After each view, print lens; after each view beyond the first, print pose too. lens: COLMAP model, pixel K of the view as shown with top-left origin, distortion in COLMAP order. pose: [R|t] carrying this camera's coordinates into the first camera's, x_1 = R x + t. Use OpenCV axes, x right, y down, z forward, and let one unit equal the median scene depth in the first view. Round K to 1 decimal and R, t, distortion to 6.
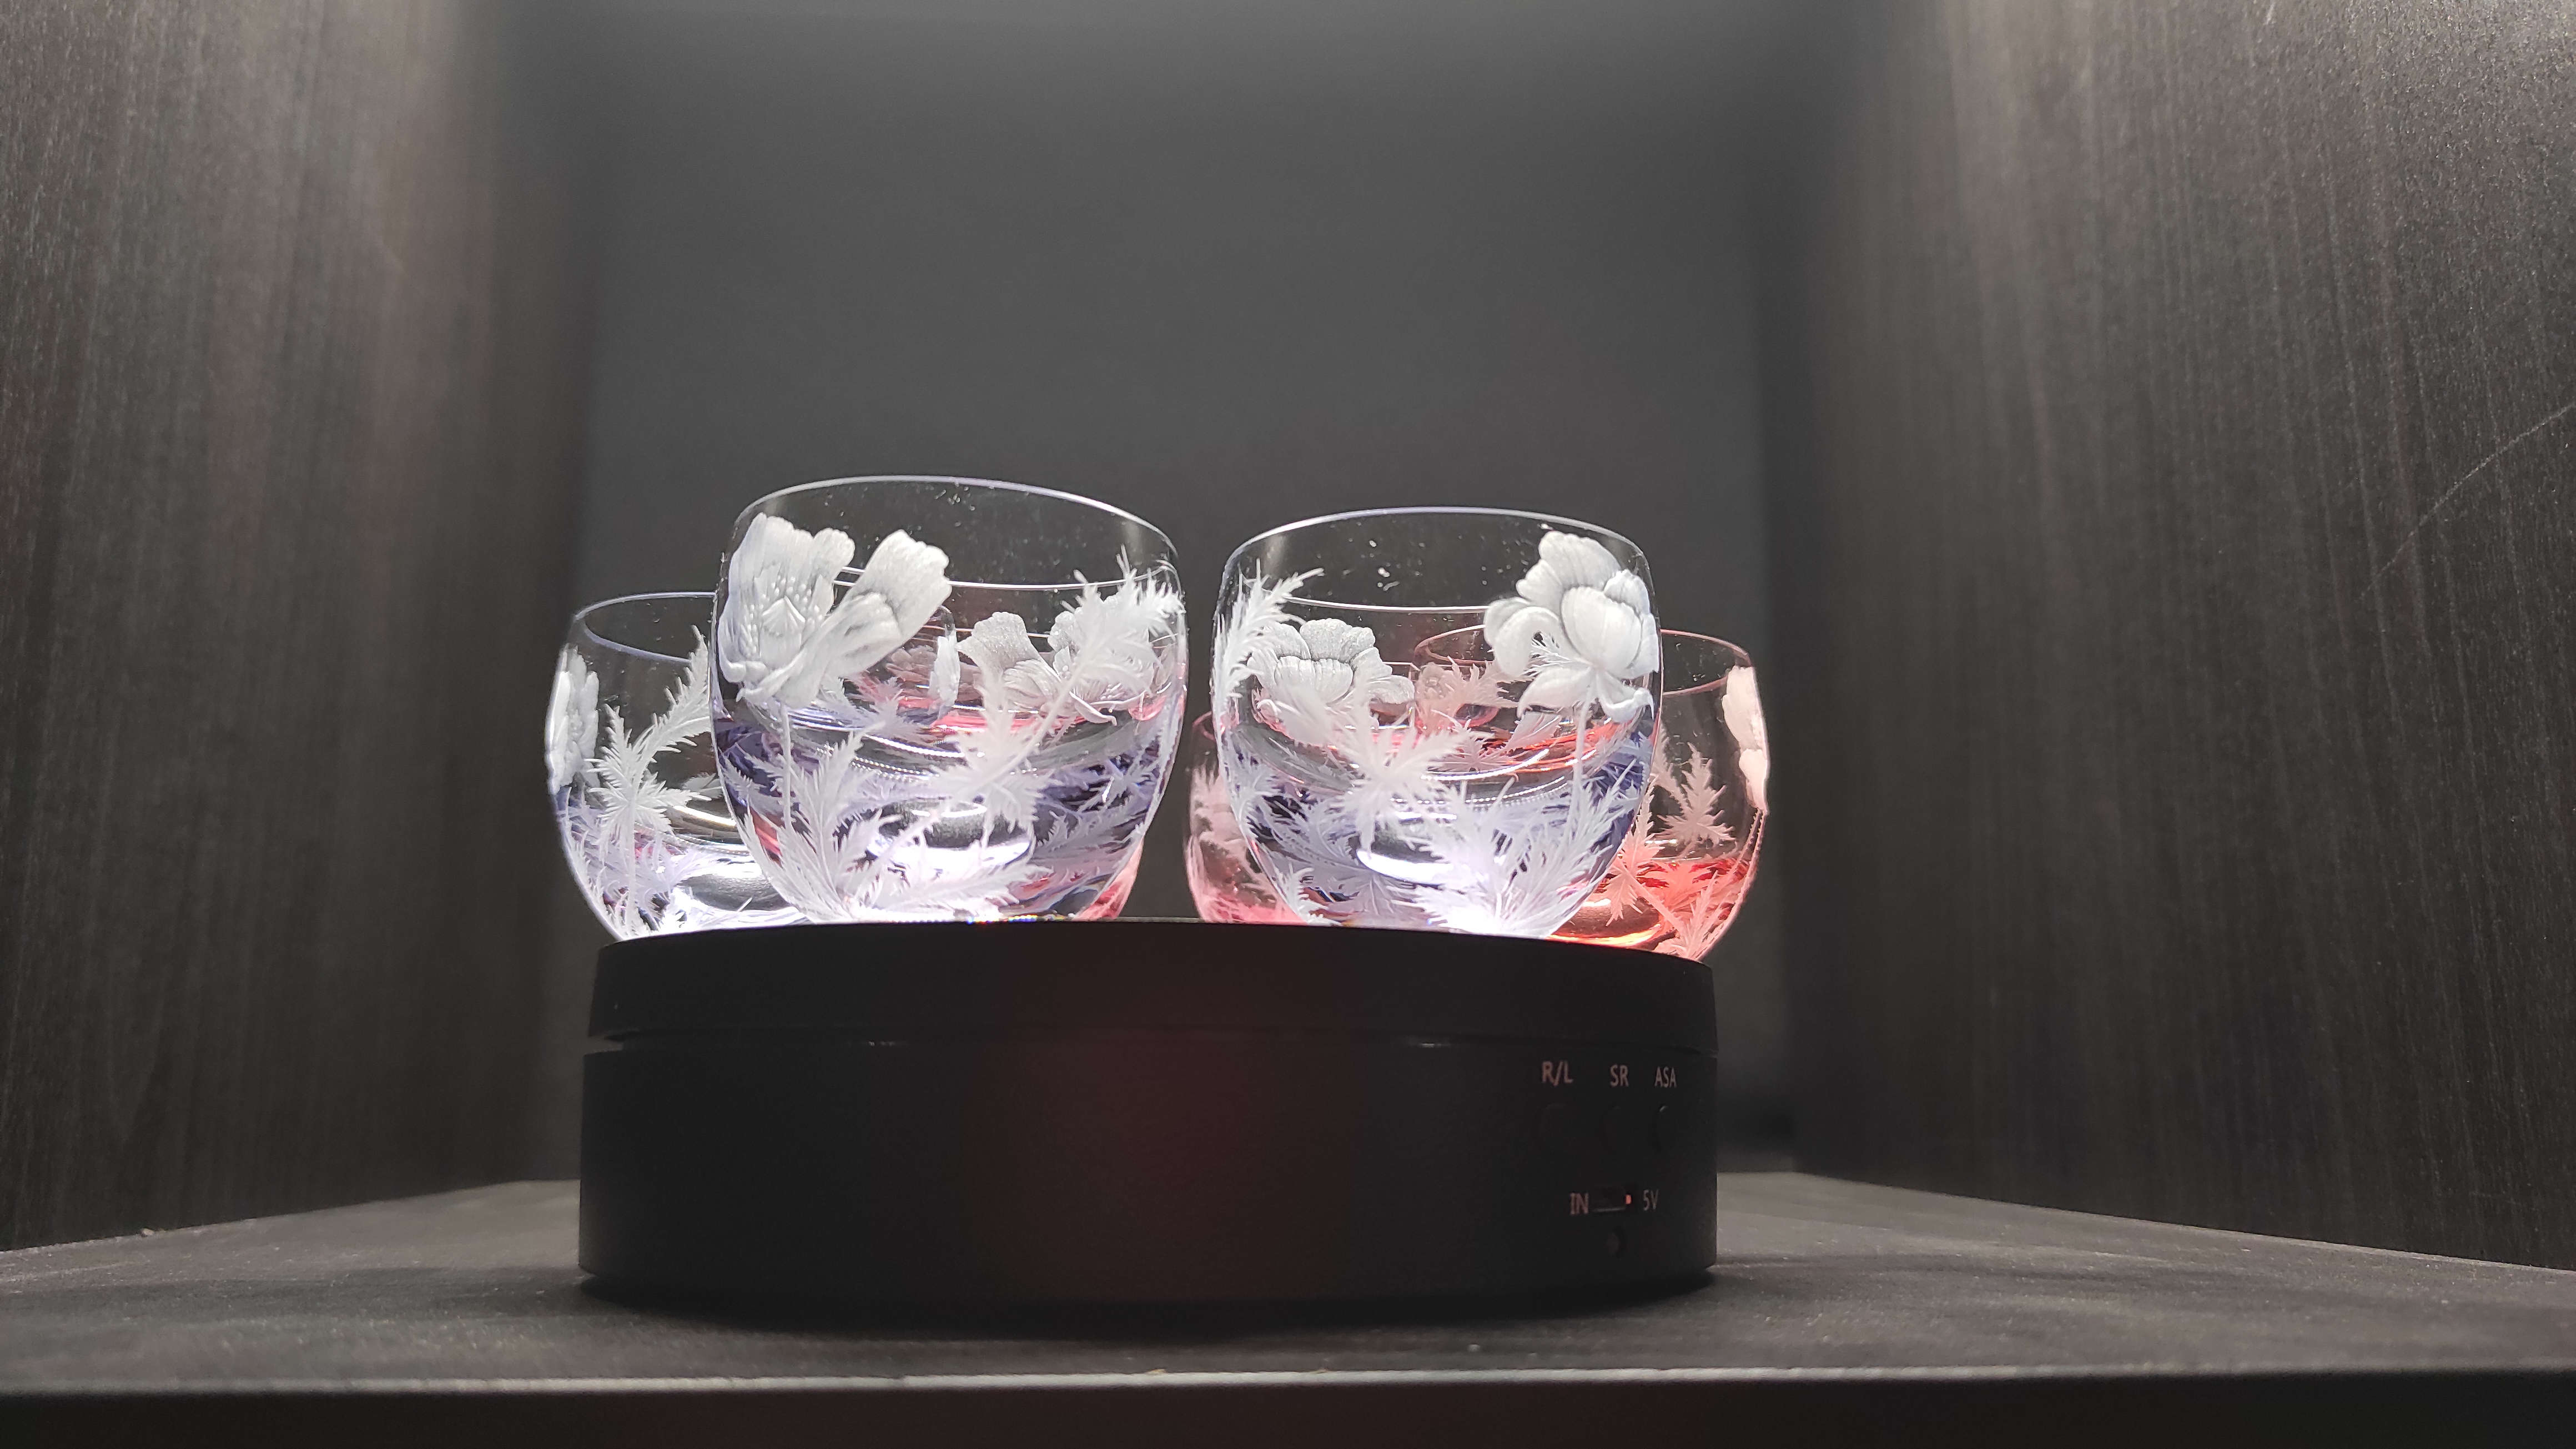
lens RADIAL K [[1961.4, 0, 1288.0], [0, 1961.4, 724.5], [0, 0, 1]] dist [-0.001868, -0.008545]
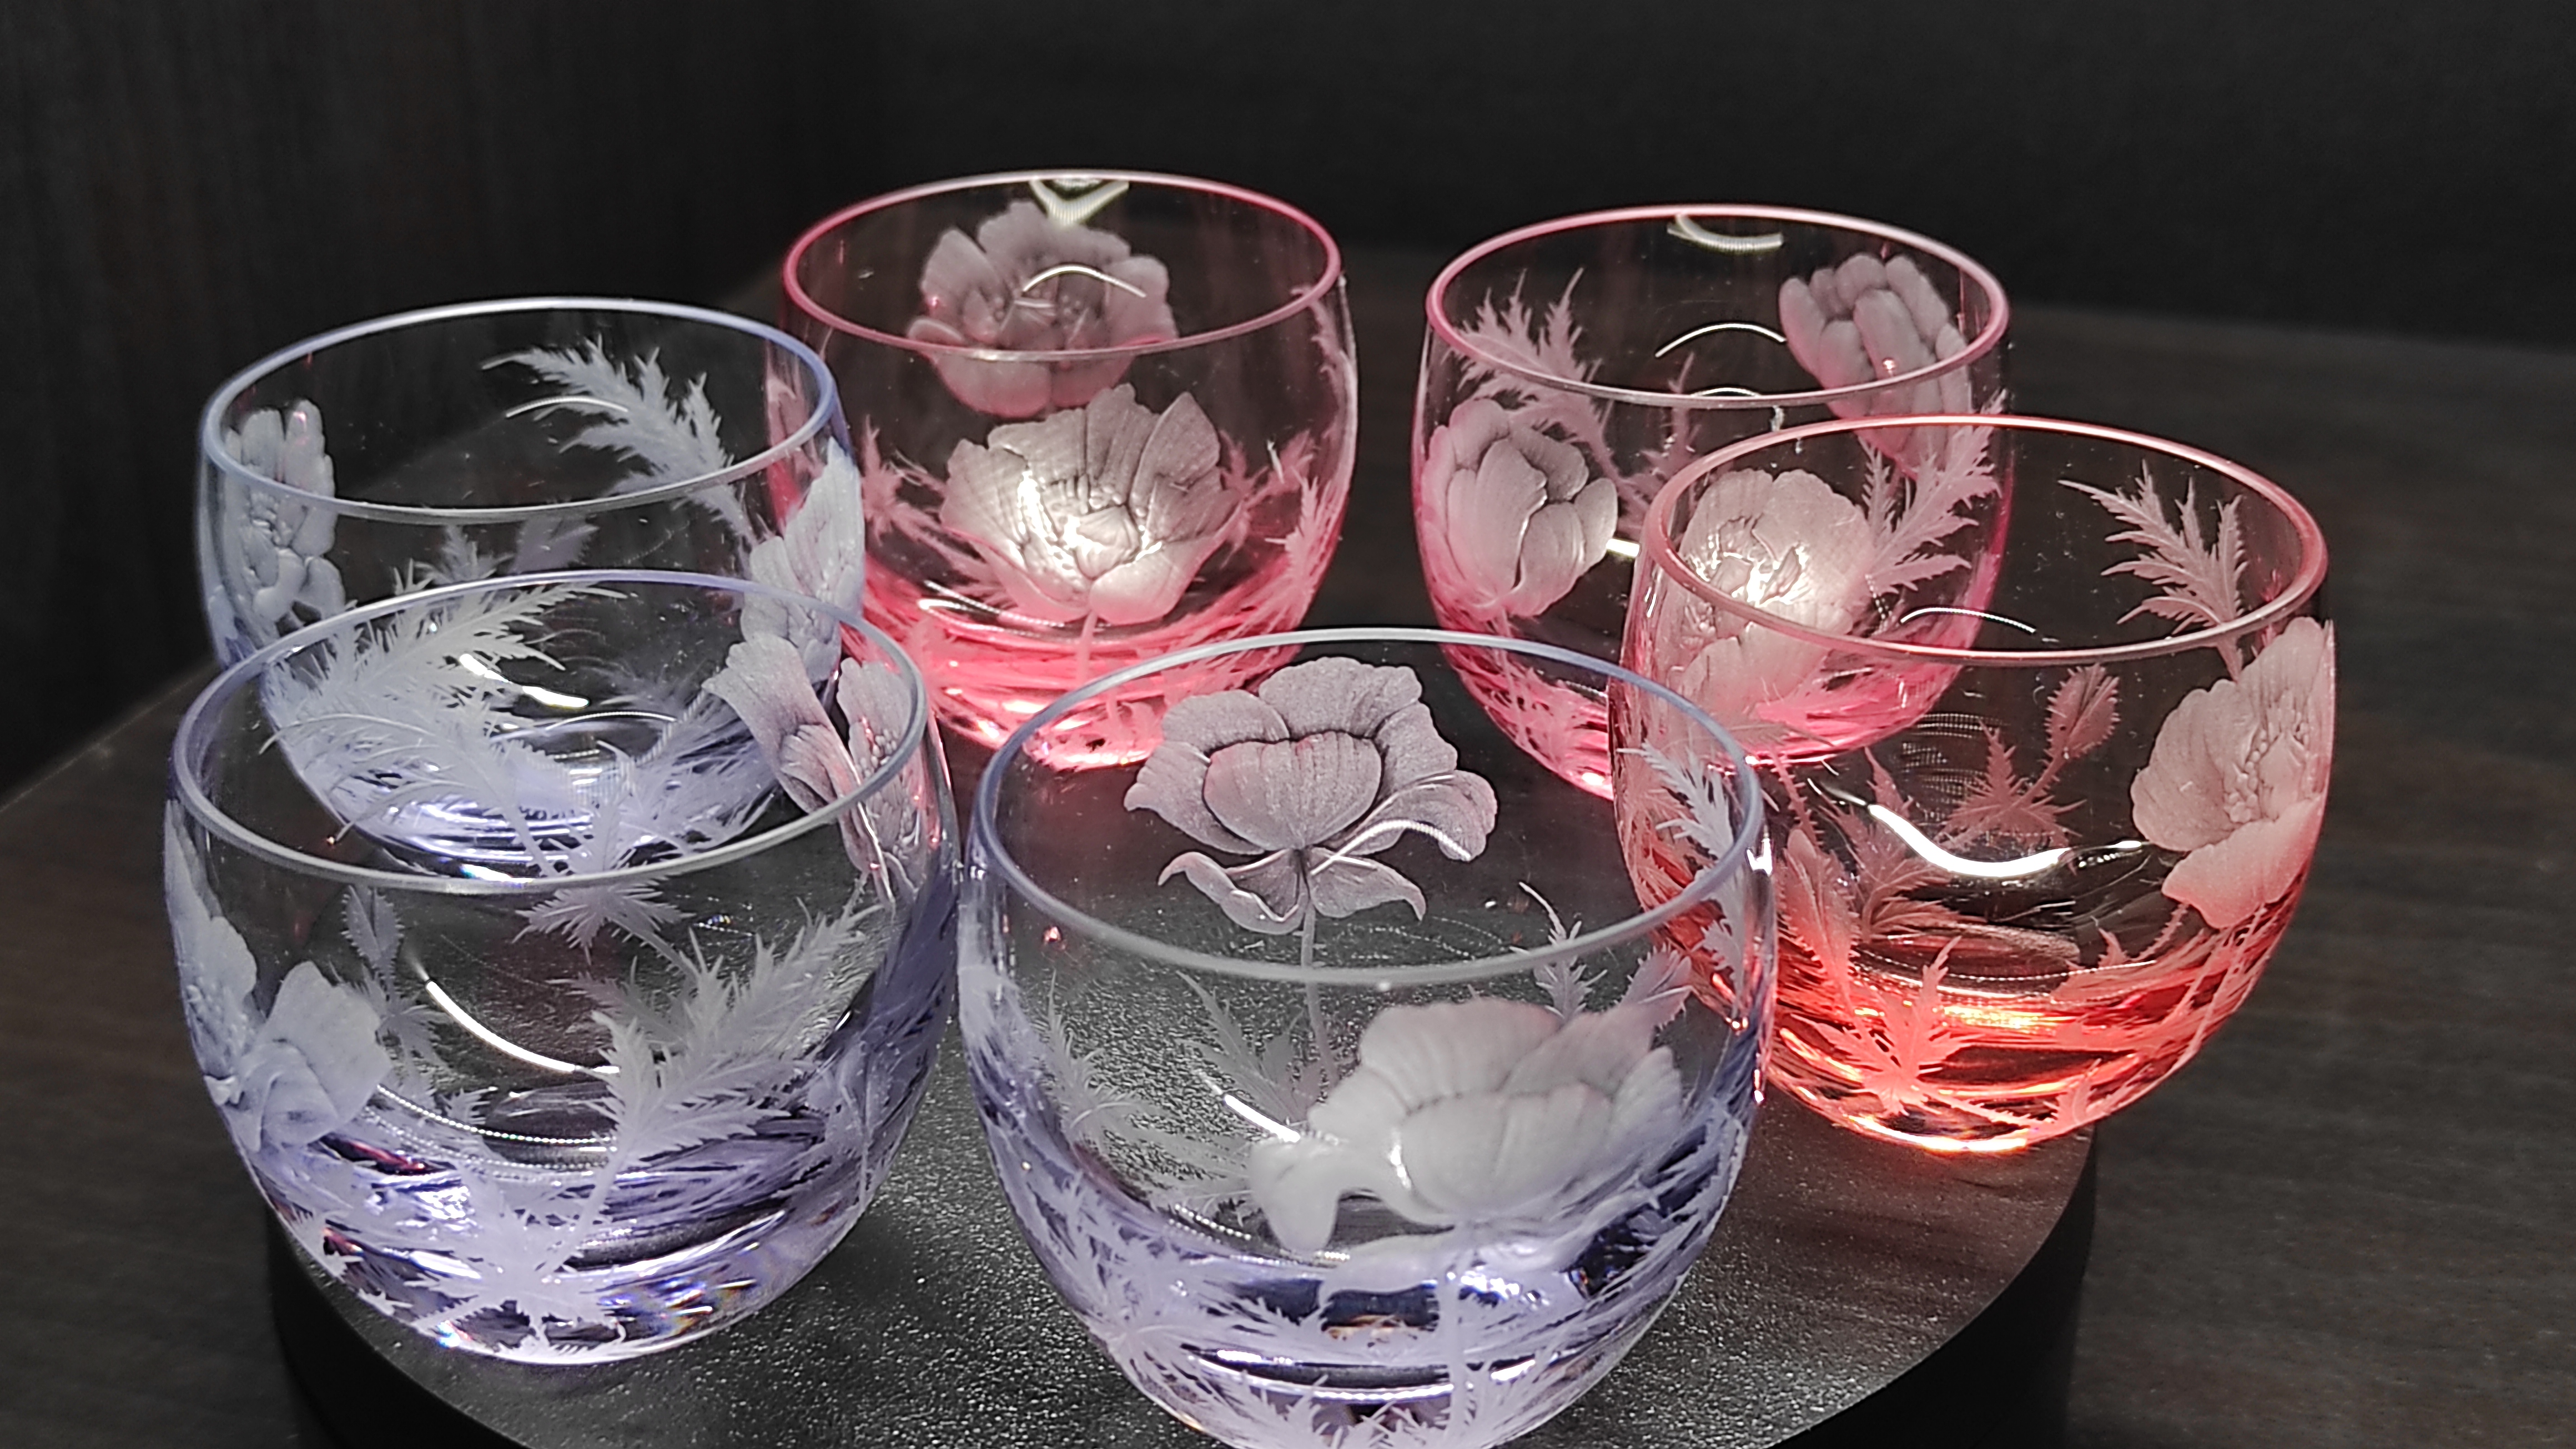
lens RADIAL K [[3890.9, 0, 1288.0], [0, 3890.9, 724.5], [0, 0, 1]] dist [0.027783, 0.032713]
pose [[0.915009, 0.141672, -0.377739, 0.366963], [0.115640, 0.804920, 0.582007, -0.584234], [0.386504, -0.576223, 0.720126, 0.192360]]
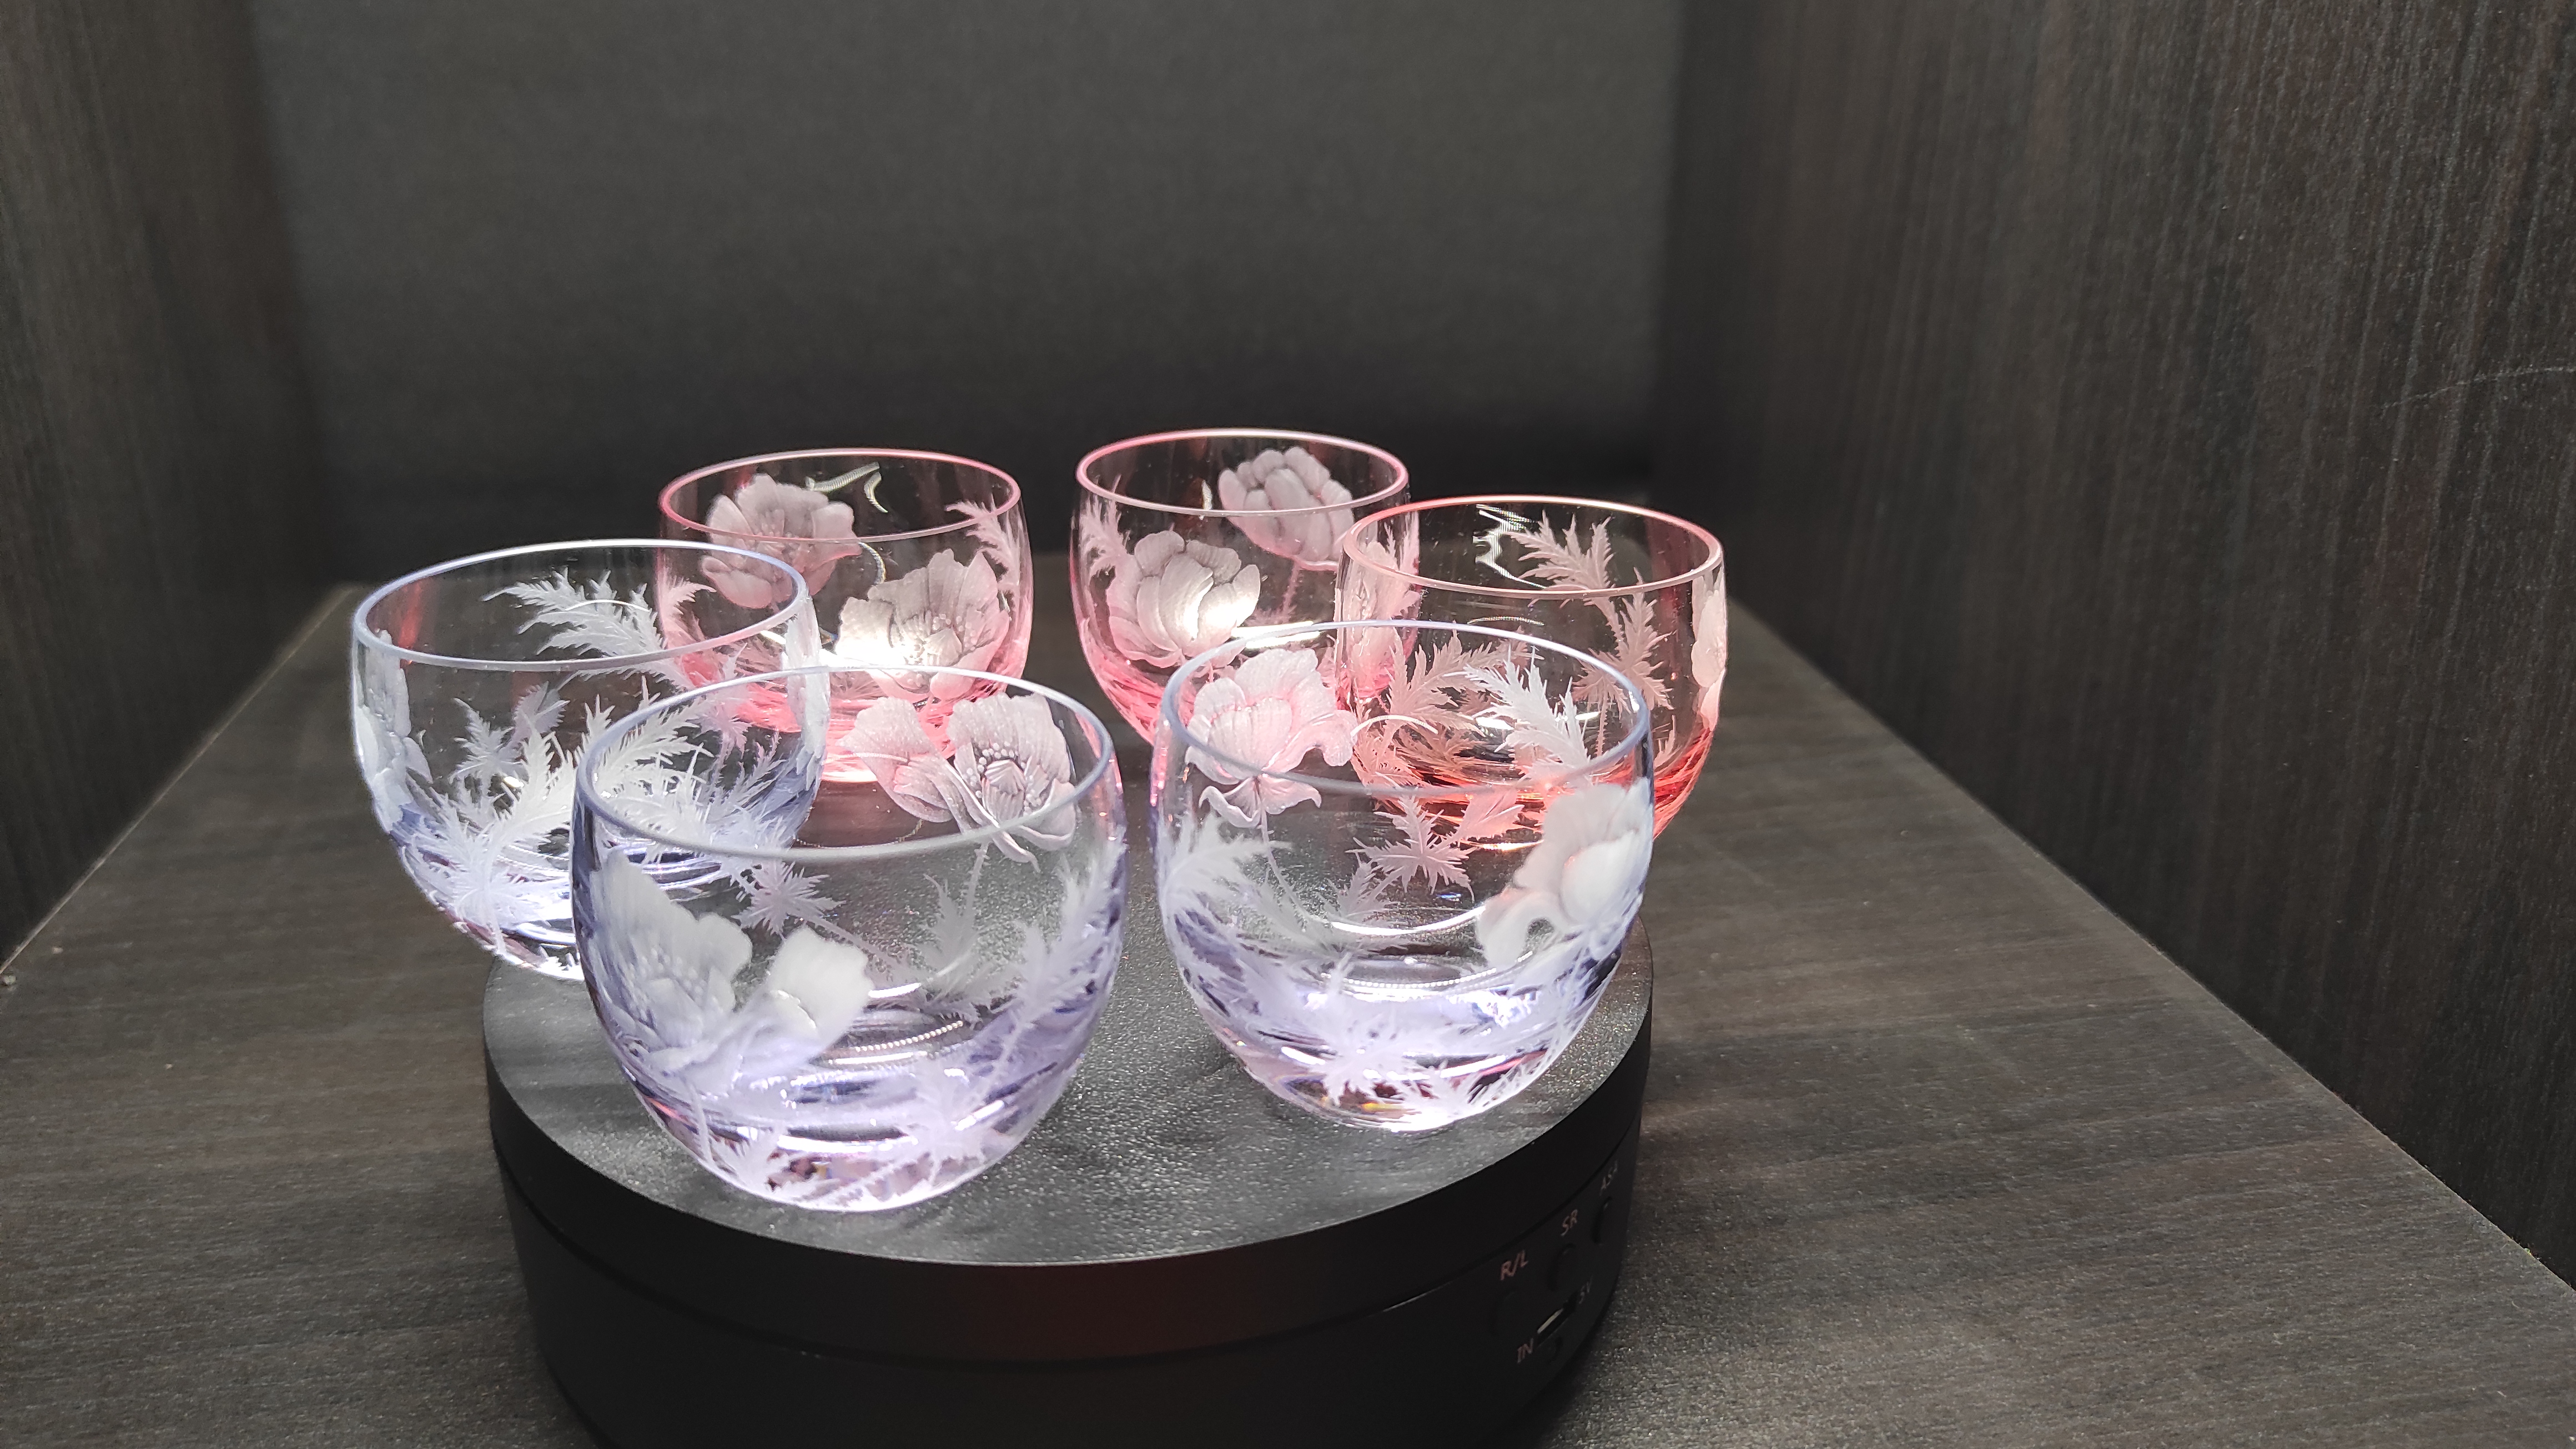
lens RADIAL K [[1961.4, 0, 1288.0], [0, 1961.4, 724.5], [0, 0, 1]] dist [-0.001868, -0.008545]
pose [[0.994735, -0.043589, 0.092748, -0.044912], [-0.014191, 0.837723, 0.545910, -0.442448], [-0.101493, -0.544352, 0.832694, 0.228648]]
